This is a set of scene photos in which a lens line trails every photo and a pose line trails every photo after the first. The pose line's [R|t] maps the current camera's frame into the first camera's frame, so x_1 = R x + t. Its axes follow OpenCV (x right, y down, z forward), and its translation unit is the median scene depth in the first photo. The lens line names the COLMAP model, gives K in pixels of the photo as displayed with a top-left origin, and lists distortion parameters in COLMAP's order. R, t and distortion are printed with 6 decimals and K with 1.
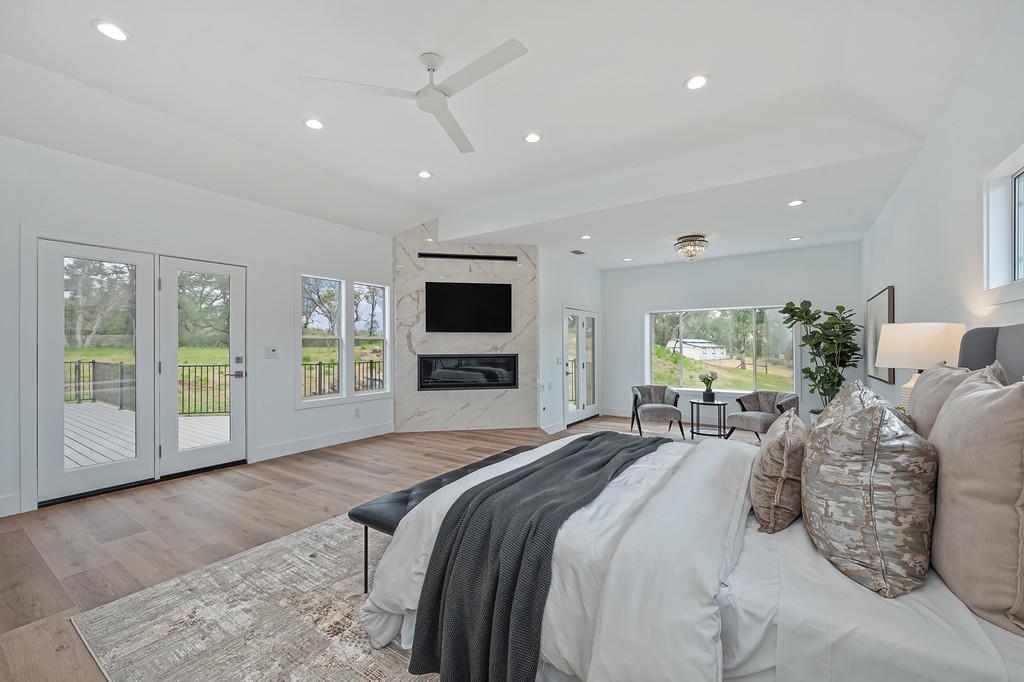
lens RADIAL K [[407.1, 0, 518.9], [0, 407.1, 343.6], [0, 0, 1]] dist [0.000992, 0.000221]
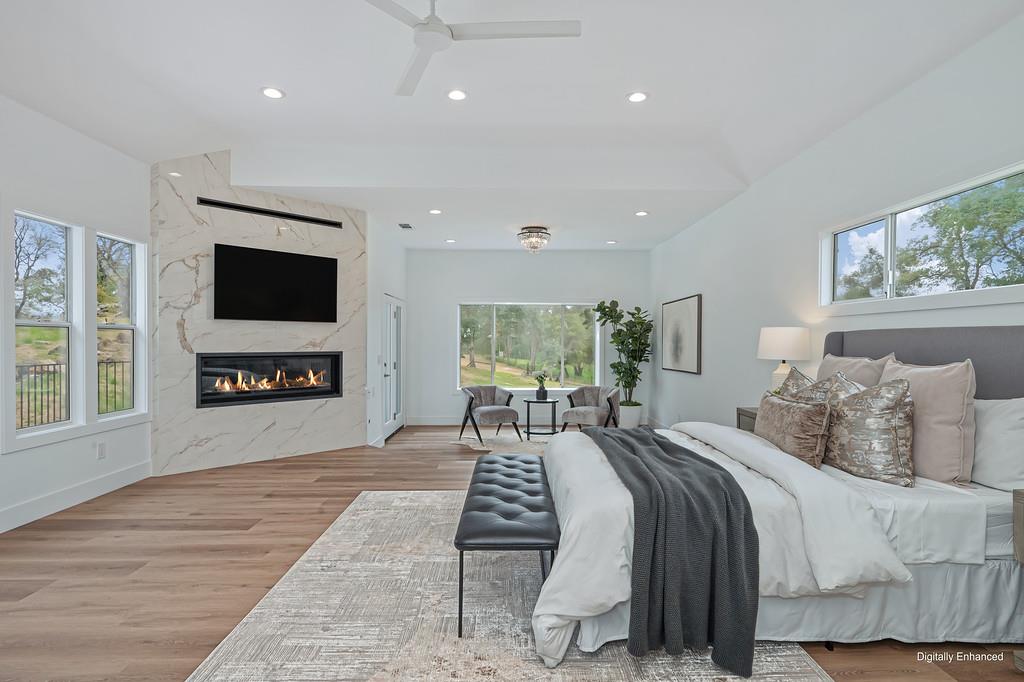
lens RADIAL K [[517.1, 0, 514.5], [0, 517.1, 347.1], [0, 0, 1]] dist [-0.002728, 0.000246]
pose [[0.823156, 0.000643, 0.567815, -0.298294], [-0.009945, 0.999862, 0.013285, 0.001435], [-0.567728, -0.016582, 0.823049, 0.026518]]
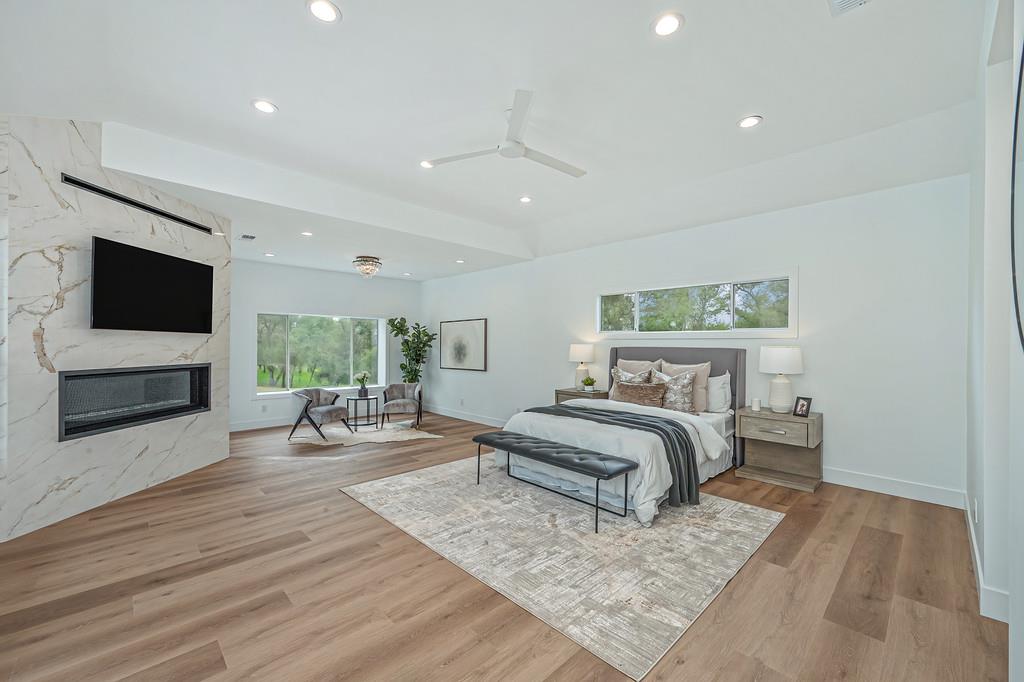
lens RADIAL K [[407.1, 0, 508.2], [0, 407.1, 347.4], [0, 0, 1]] dist [0.000992, 0.000221]
pose [[0.230938, -0.000583, 0.972968, -0.615179], [-0.012669, 0.999913, 0.003606, -0.011922], [-0.972886, -0.013160, 0.230910, 0.330691]]
